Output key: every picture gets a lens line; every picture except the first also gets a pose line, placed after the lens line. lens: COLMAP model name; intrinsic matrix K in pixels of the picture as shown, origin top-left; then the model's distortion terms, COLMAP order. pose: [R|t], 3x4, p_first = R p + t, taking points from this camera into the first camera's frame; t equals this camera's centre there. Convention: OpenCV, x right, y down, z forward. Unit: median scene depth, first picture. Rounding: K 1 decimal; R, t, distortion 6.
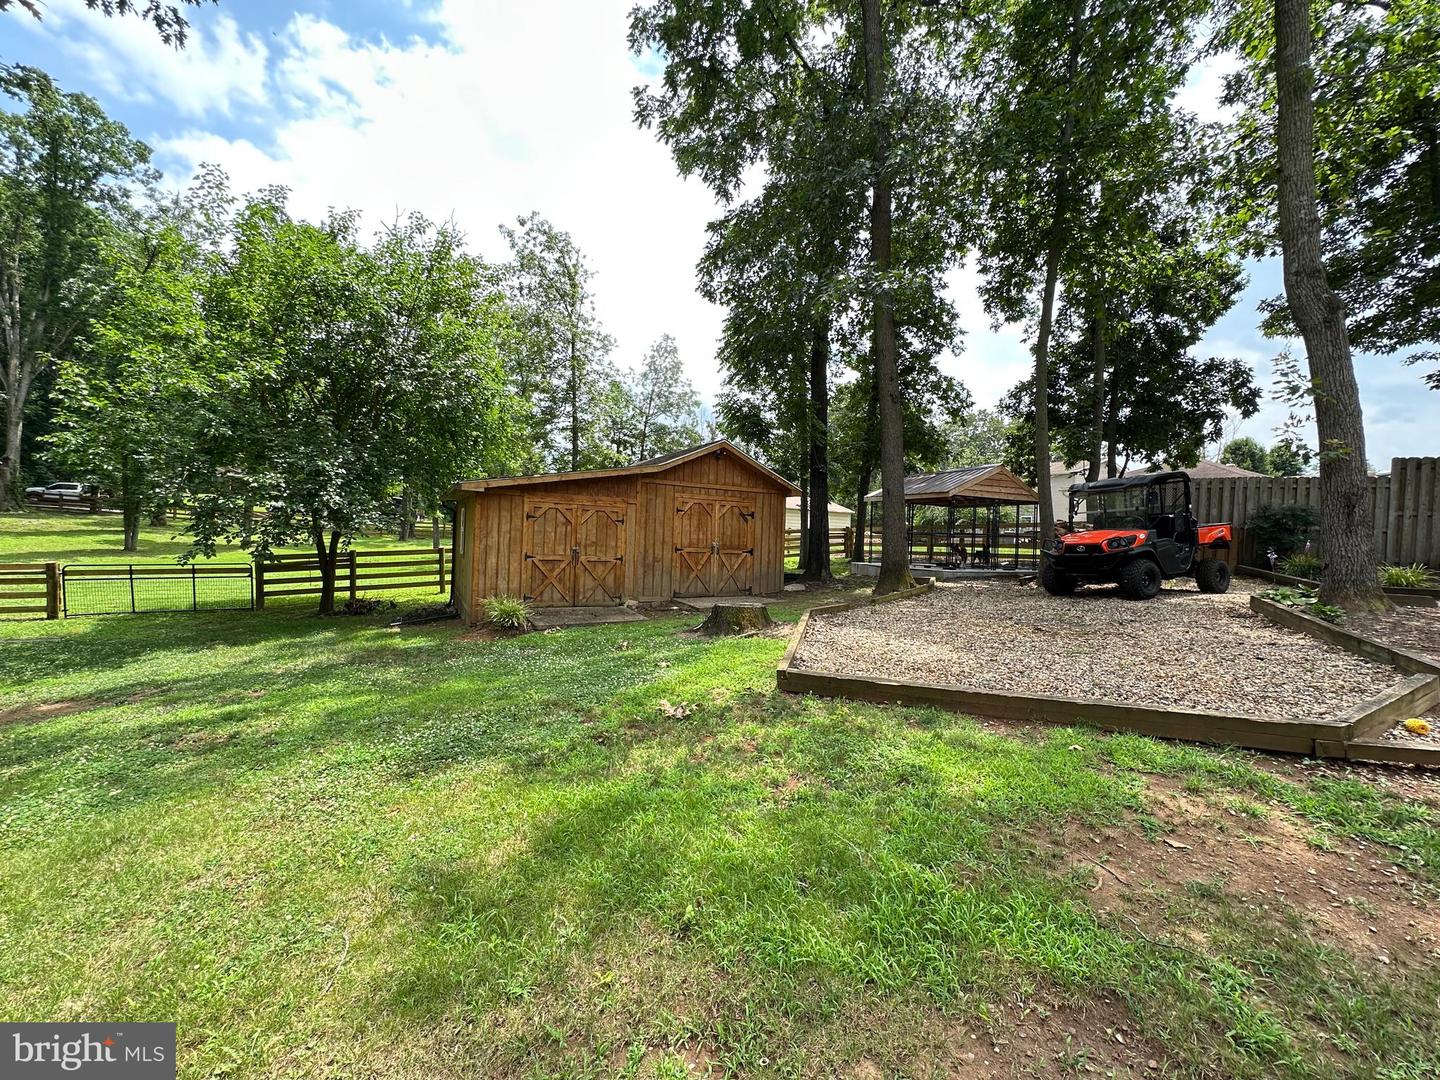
lens RADIAL K [[569.2, 0, 718.4], [0, 569.2, 542.0], [0, 0, 1]] dist [-0.003916, -0.000058]
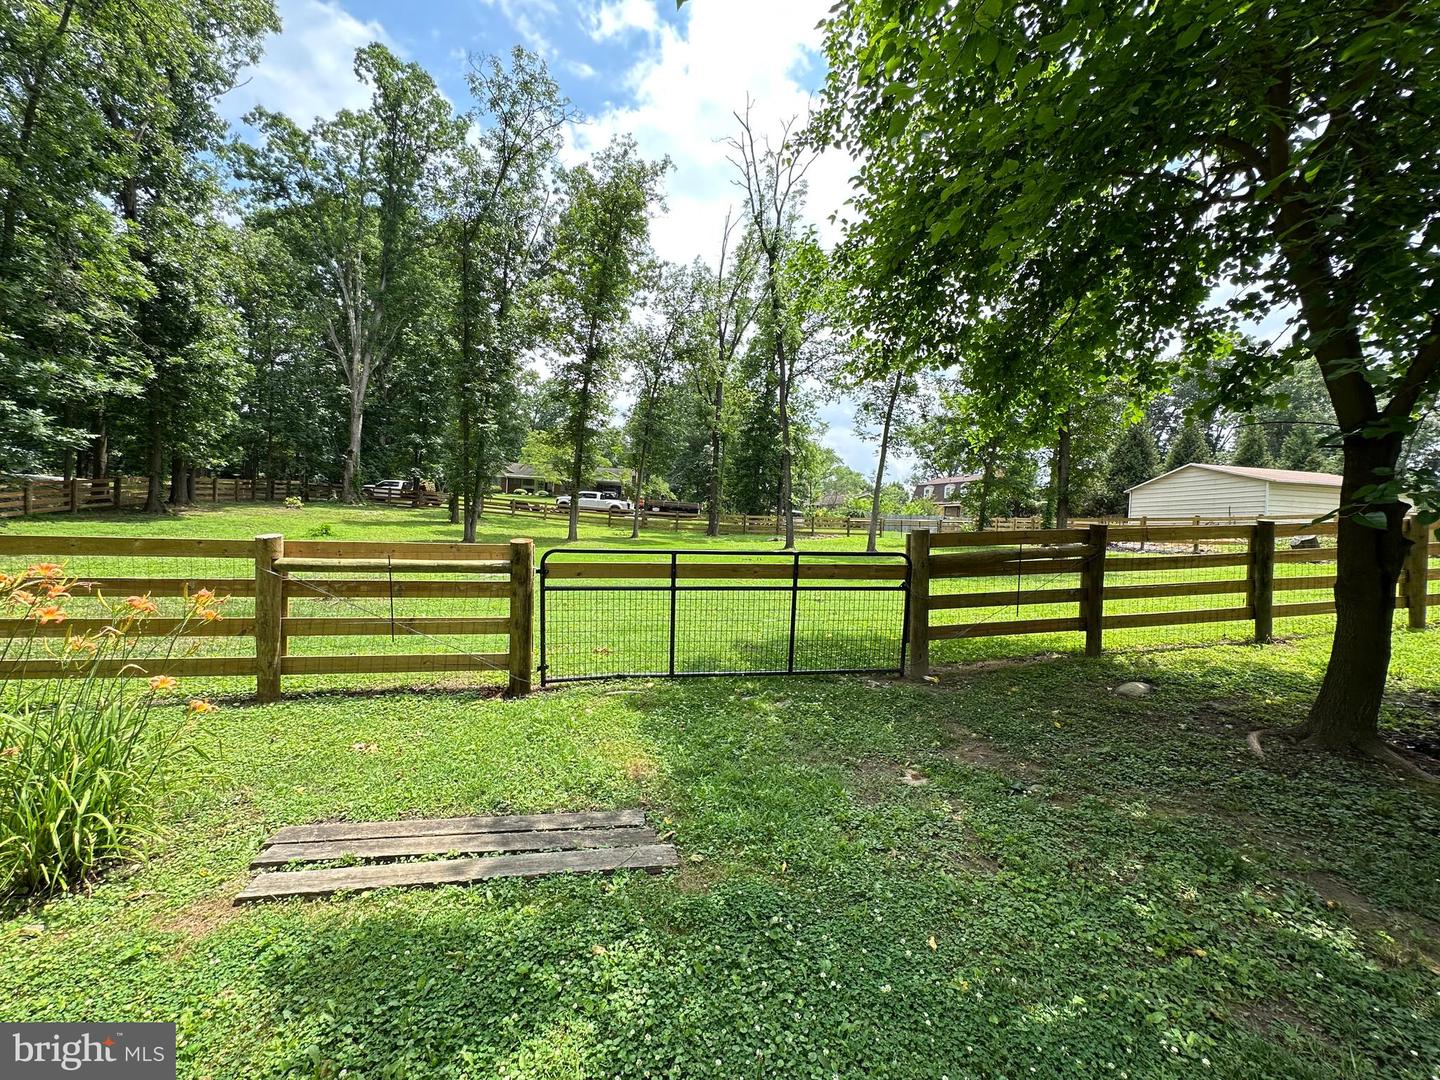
lens RADIAL K [[569.2, 0, 718.0], [0, 569.2, 540.7], [0, 0, 1]] dist [-0.003916, -0.000058]
pose [[0.952833, 0.004249, -0.303466, -0.818932], [-0.007118, 0.999940, -0.008349, 0.033107], [0.303413, 0.010116, 0.952806, 0.592485]]
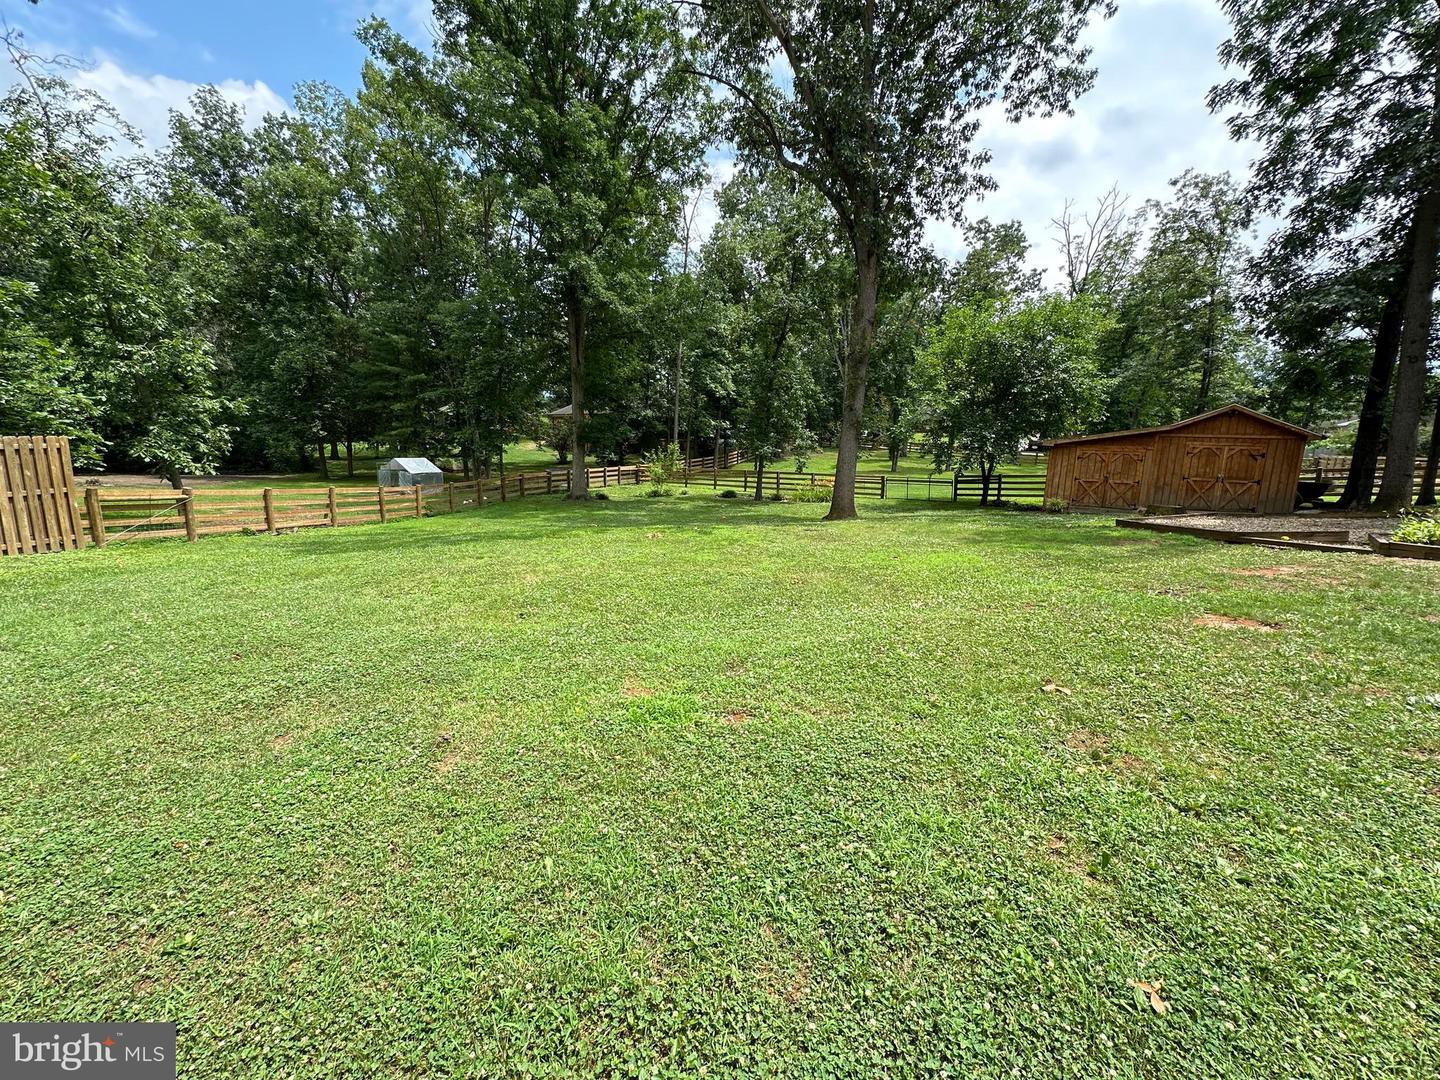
lens RADIAL K [[569.2, 0, 720.3], [0, 569.2, 535.5], [0, 0, 1]] dist [-0.003916, -0.000058]
pose [[0.485777, 0.120337, -0.865760, 0.534608], [-0.020851, 0.991791, 0.126156, -0.001280], [0.873834, -0.043231, 0.484298, -0.690010]]
